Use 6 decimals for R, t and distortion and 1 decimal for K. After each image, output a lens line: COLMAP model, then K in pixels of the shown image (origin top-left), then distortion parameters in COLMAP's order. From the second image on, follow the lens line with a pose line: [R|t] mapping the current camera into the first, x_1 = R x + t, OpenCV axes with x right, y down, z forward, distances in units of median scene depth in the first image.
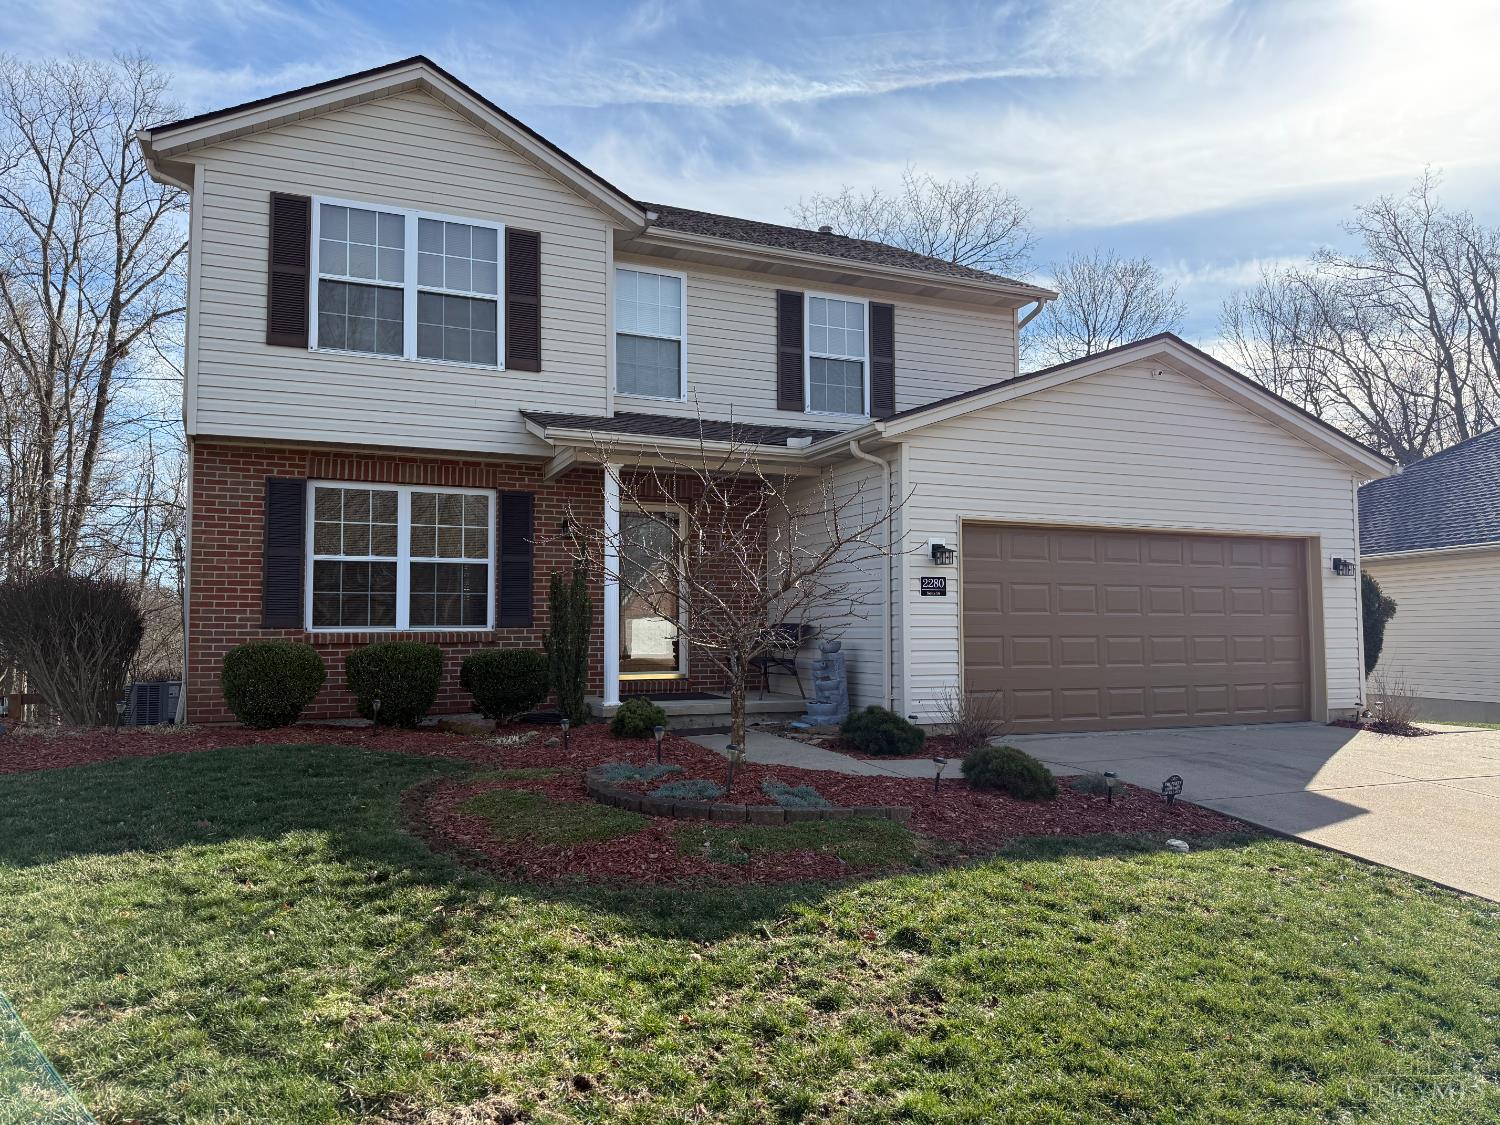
lens RADIAL K [[1059.0, 0, 743.3], [0, 1059.0, 565.5], [0, 0, 1]] dist [0.035553, -0.013343]
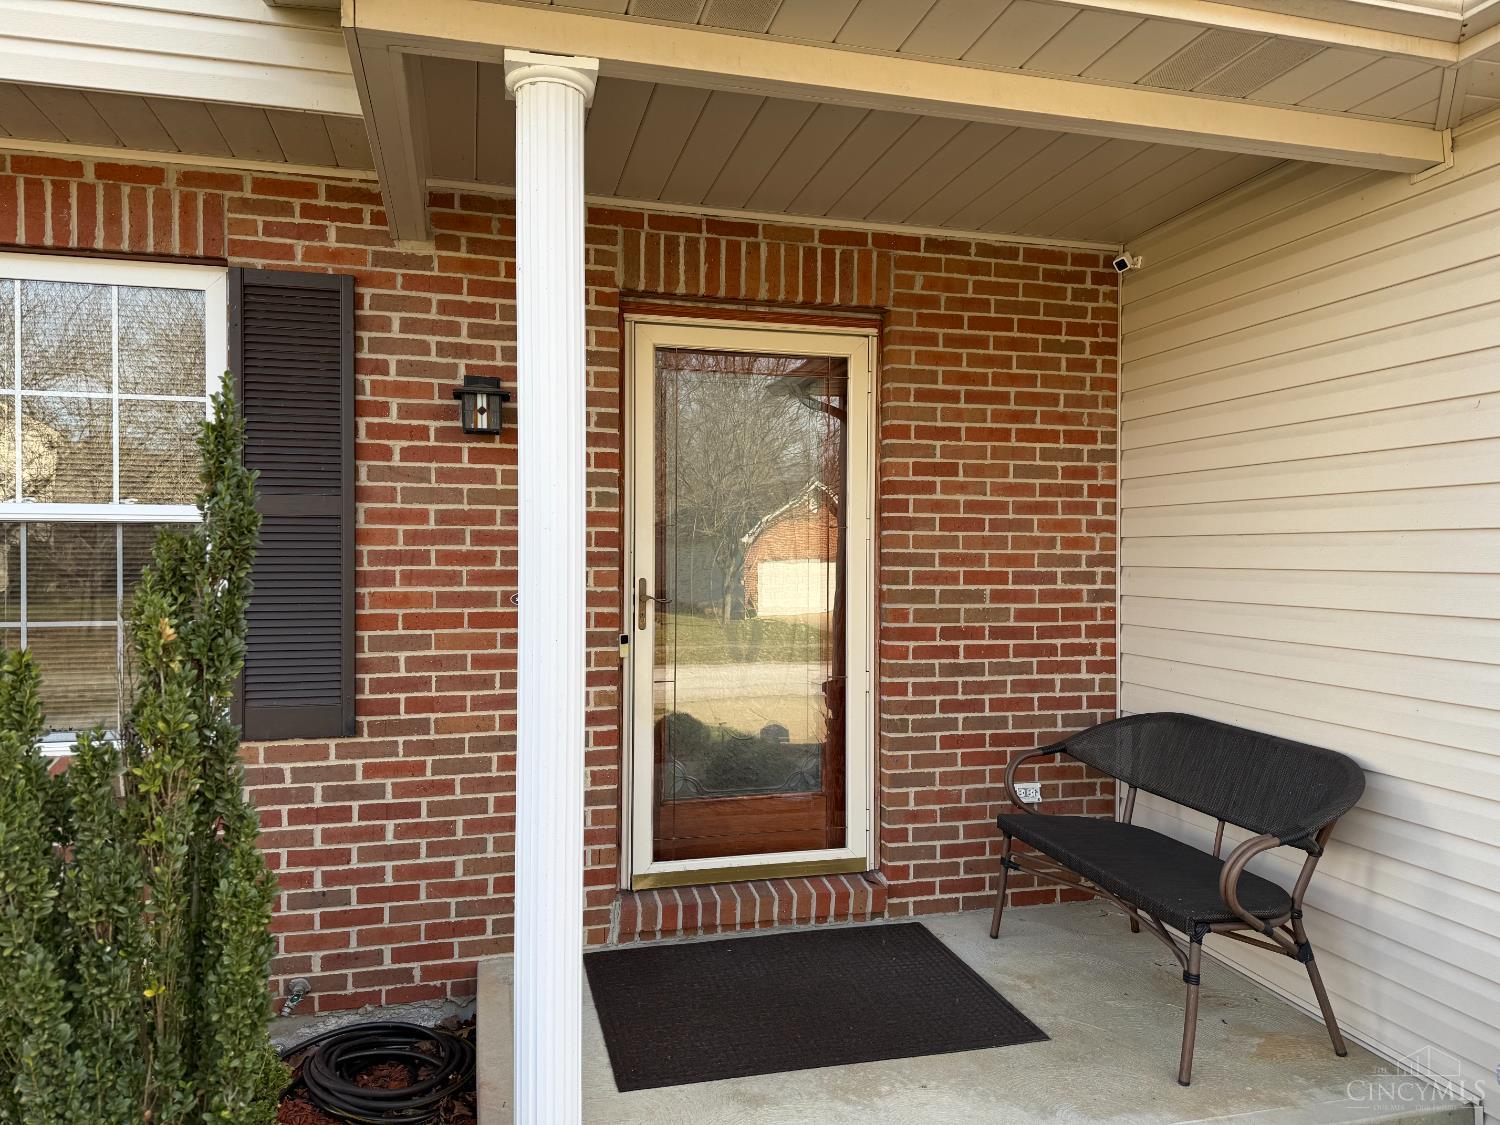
lens RADIAL K [[1059.0, 0, 702.6], [0, 1059.0, 580.5], [0, 0, 1]] dist [0.035553, -0.013343]
pose [[0.986626, 0.007469, -0.162831, -0.056084], [0.003996, 0.997541, 0.069967, -0.005808], [0.162953, -0.069682, 0.984170, 0.738117]]
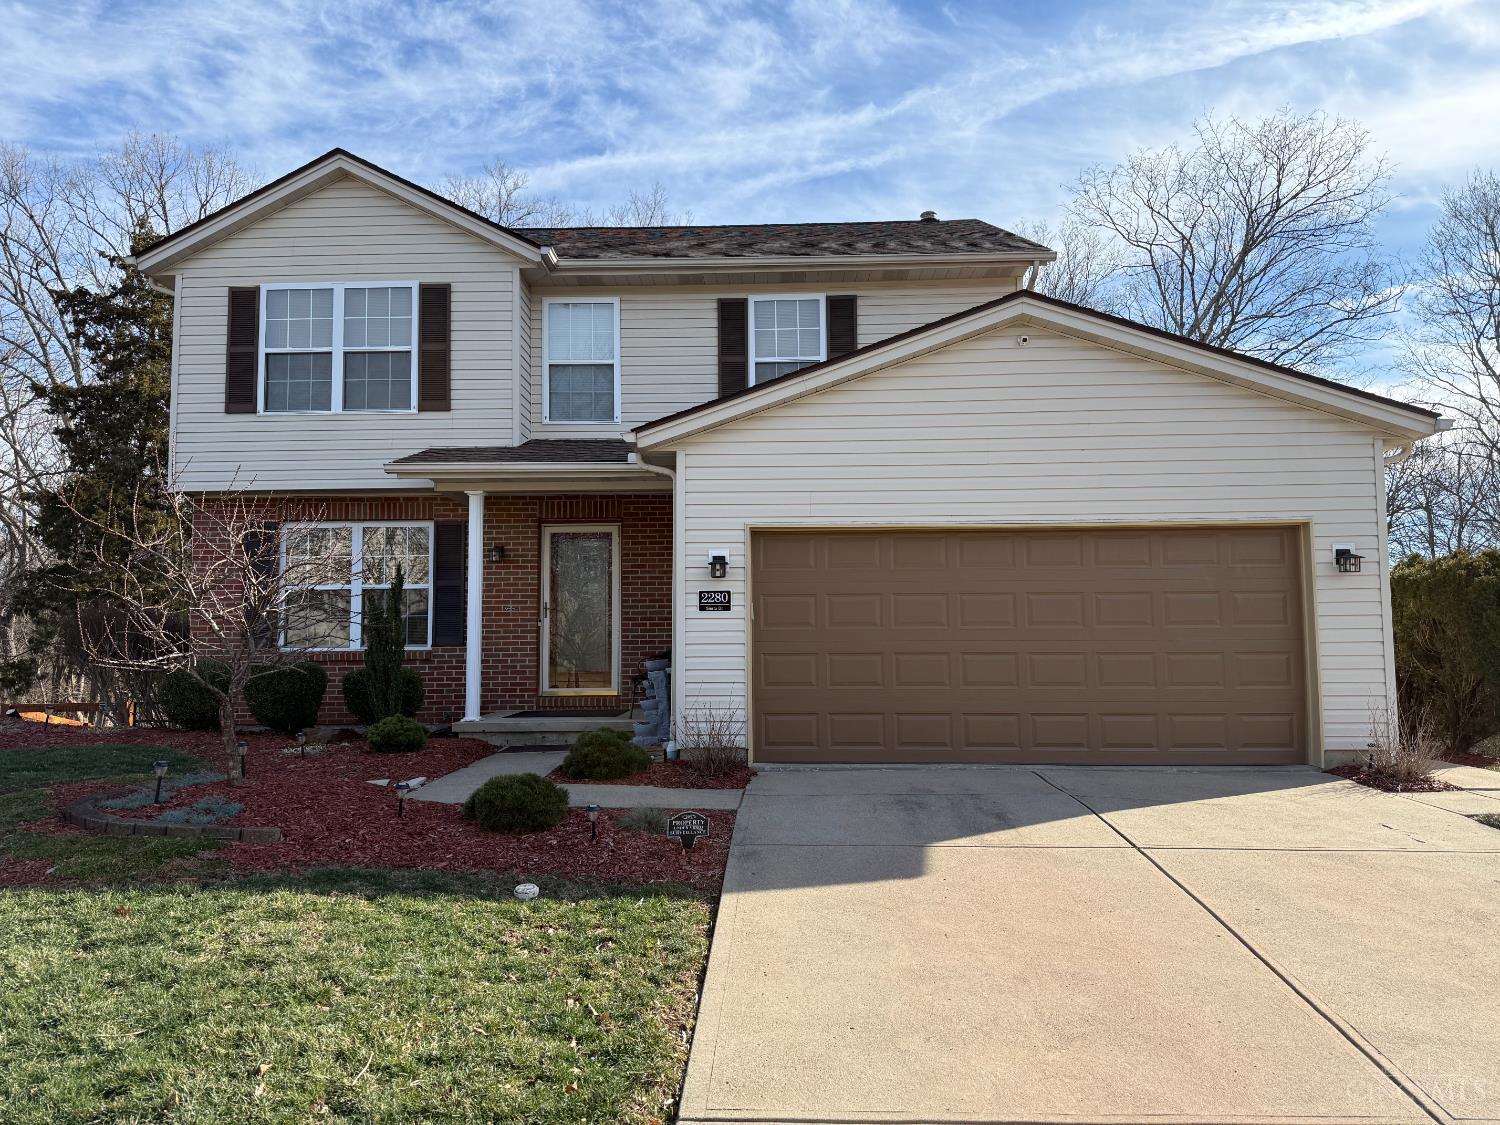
lens RADIAL K [[1059.0, 0, 745.6], [0, 1059.0, 562.4], [0, 0, 1]] dist [0.035553, -0.013343]
pose [[0.899199, -0.037868, -0.435898, 0.545989], [0.030670, 0.999252, -0.023540, 0.007567], [0.436464, 0.007798, 0.899688, 0.153118]]
